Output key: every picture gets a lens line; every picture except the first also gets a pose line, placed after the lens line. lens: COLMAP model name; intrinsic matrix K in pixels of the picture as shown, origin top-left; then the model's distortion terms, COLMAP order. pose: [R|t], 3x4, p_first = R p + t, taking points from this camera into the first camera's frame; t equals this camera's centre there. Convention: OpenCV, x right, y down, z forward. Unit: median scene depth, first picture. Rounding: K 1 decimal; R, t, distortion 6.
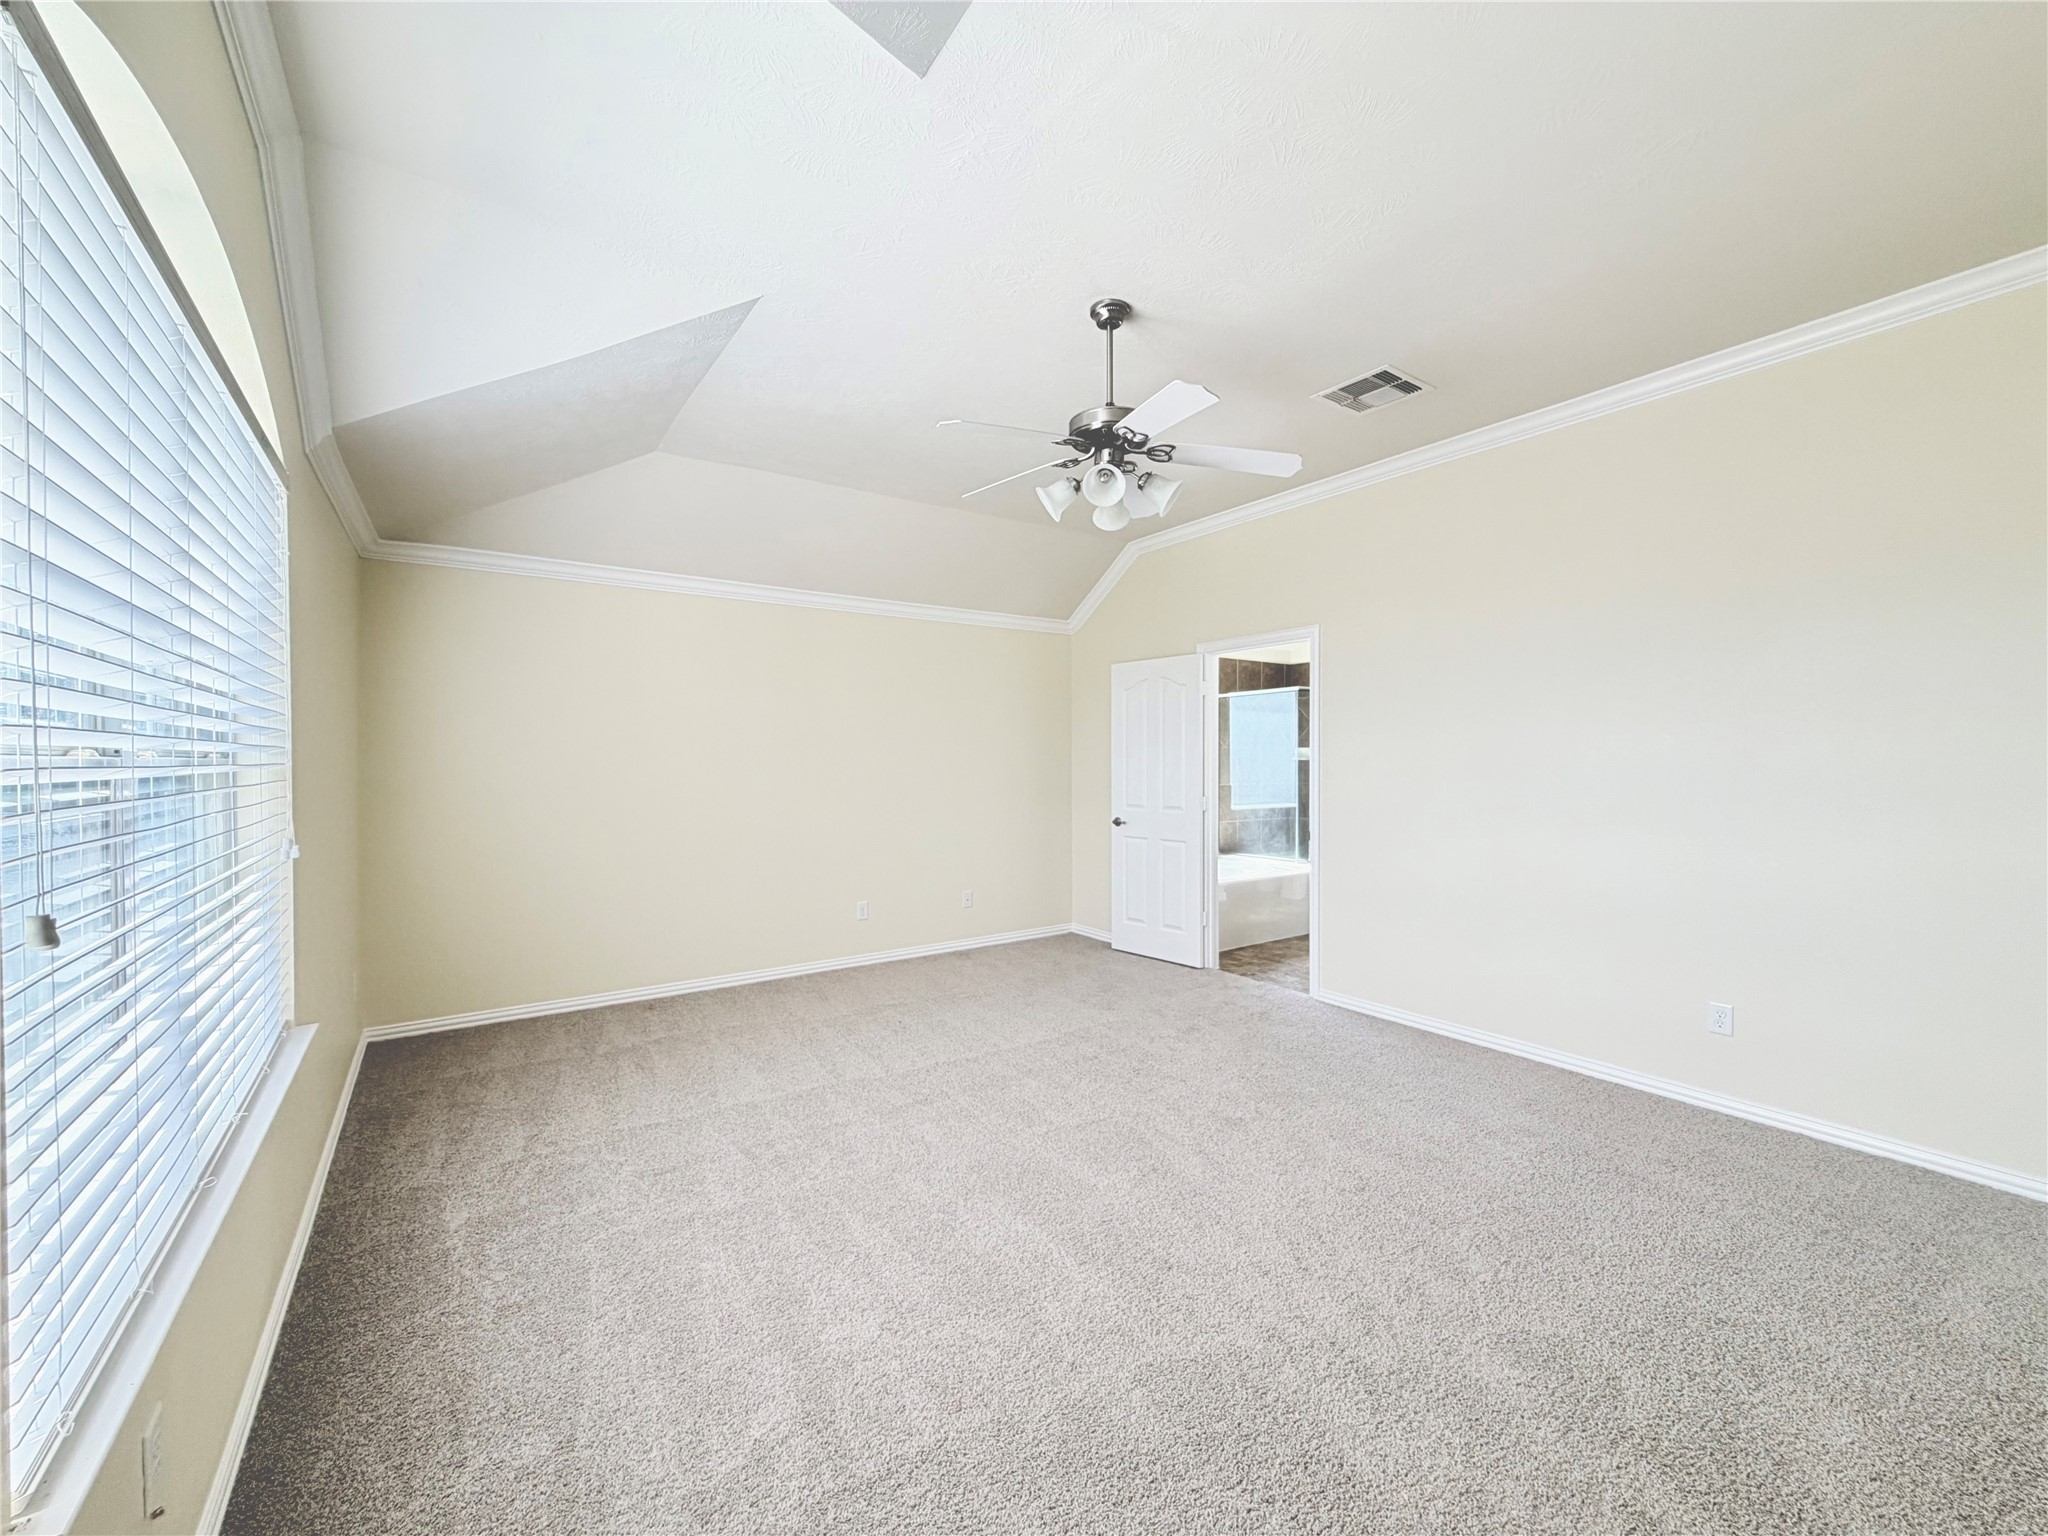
lens RADIAL K [[817.7, 0, 1024.0], [0, 817.7, 768.0], [0, 0, 1]] dist [-0.001701, -0.000074]
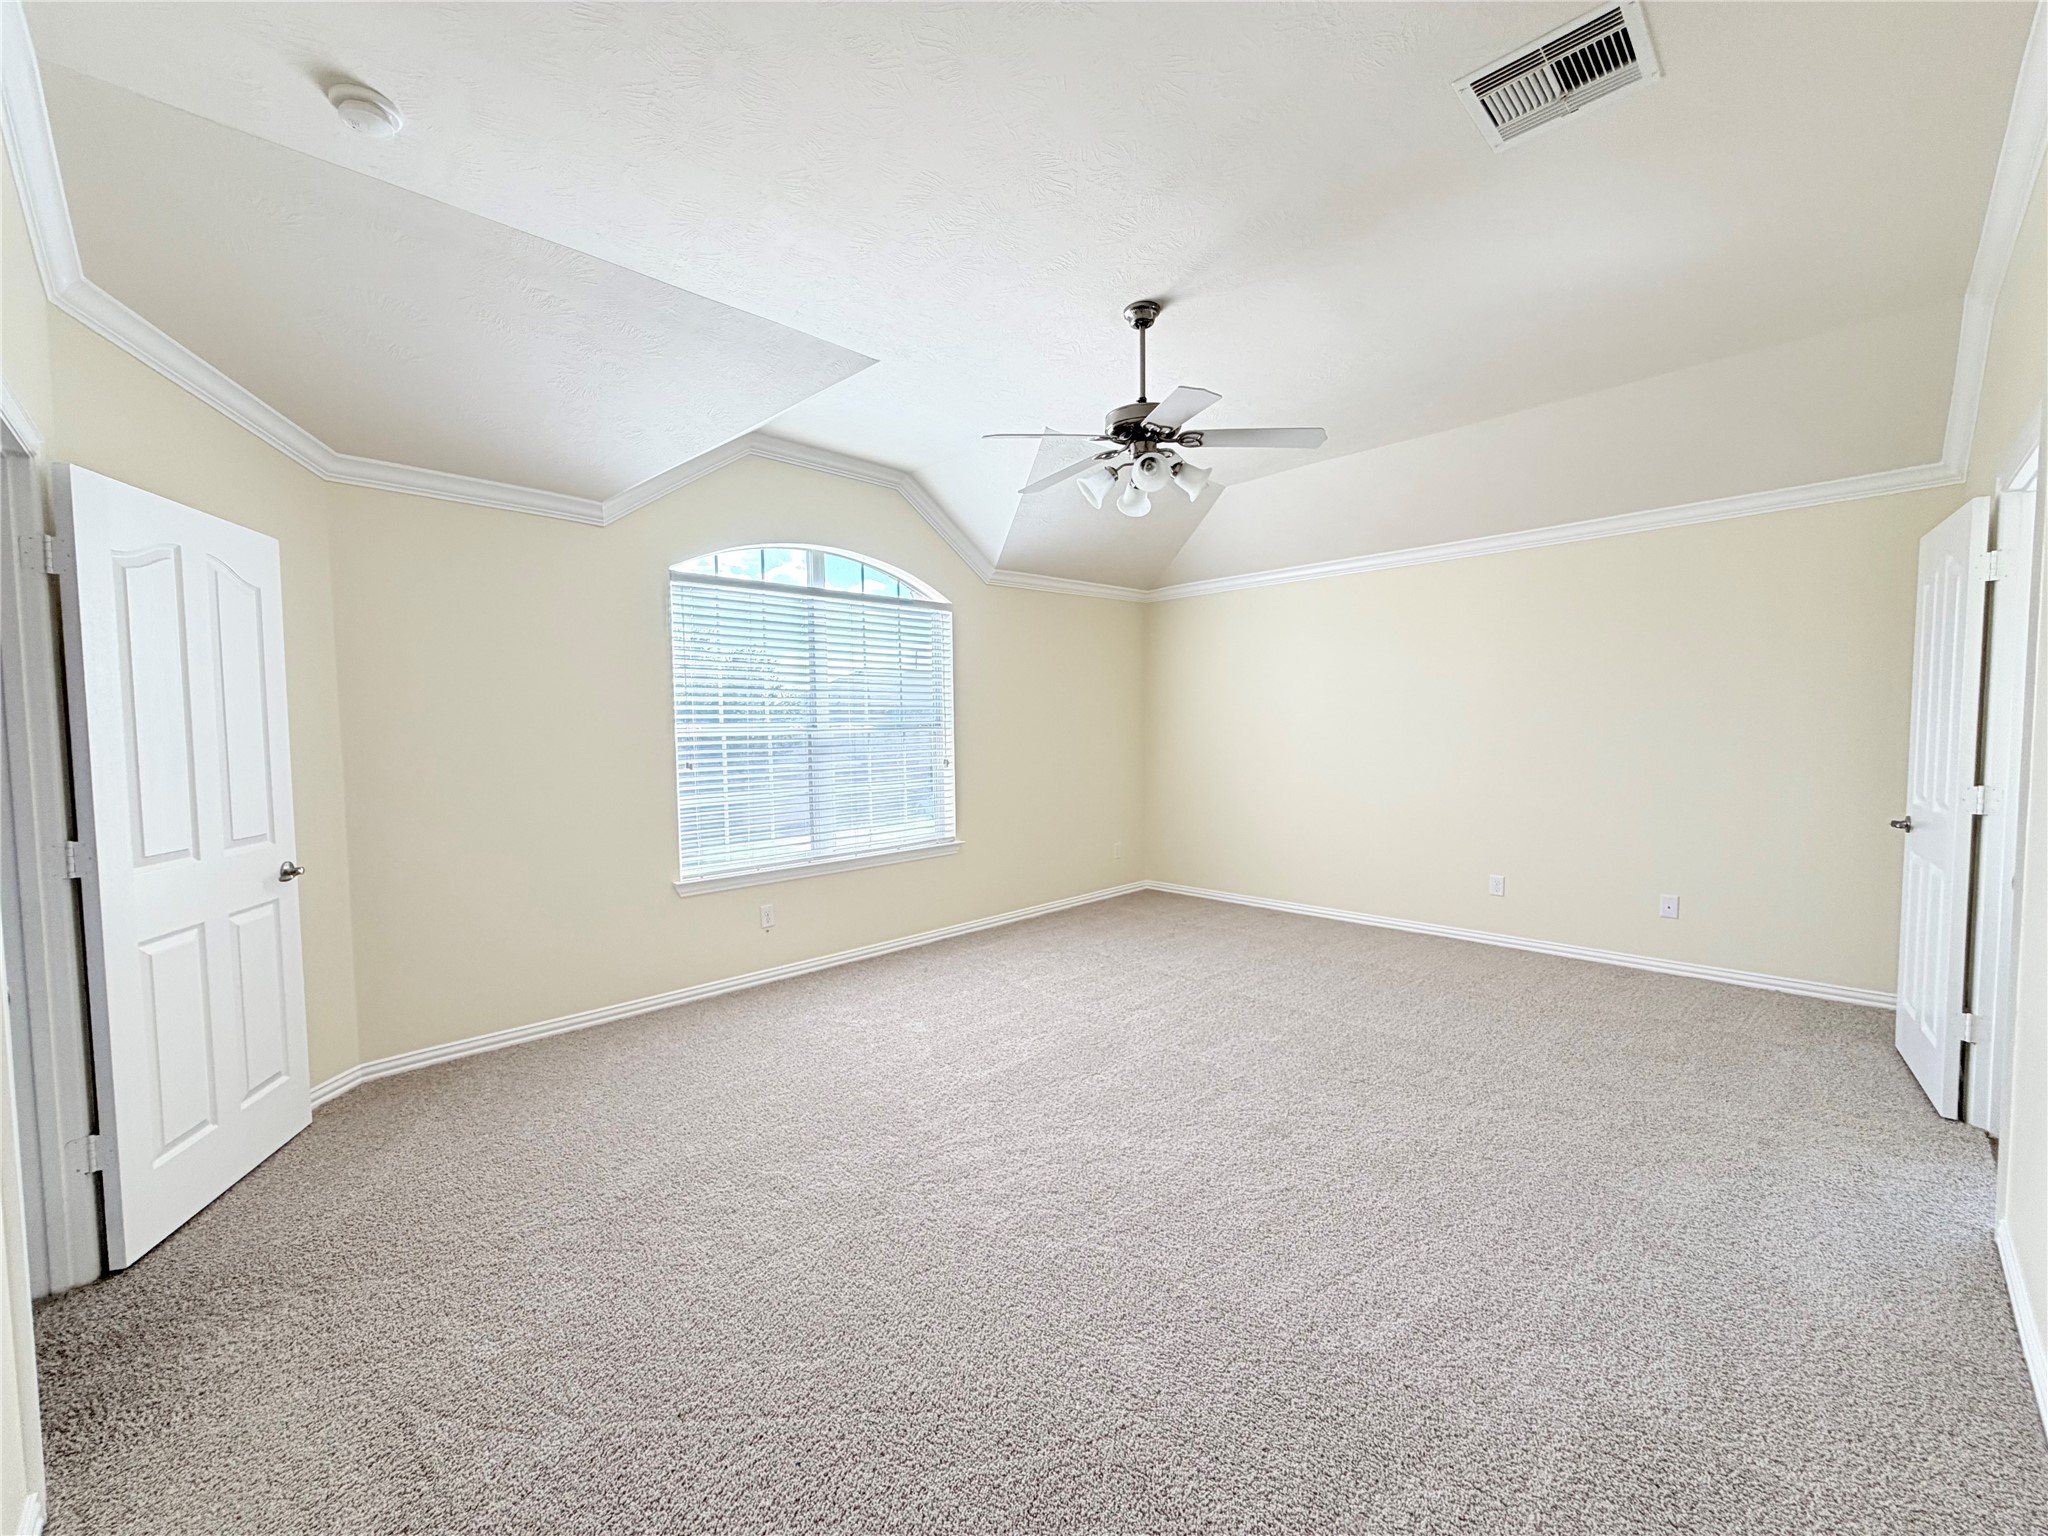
lens RADIAL K [[817.7, 0, 1024.0], [0, 817.7, 768.0], [0, 0, 1]] dist [-0.001701, -0.000074]
pose [[0.190819, 0.054626, -0.980104, 1.180908], [-0.002721, 0.998476, 0.055120, -0.014114], [0.981621, -0.007851, 0.190677, 0.620986]]
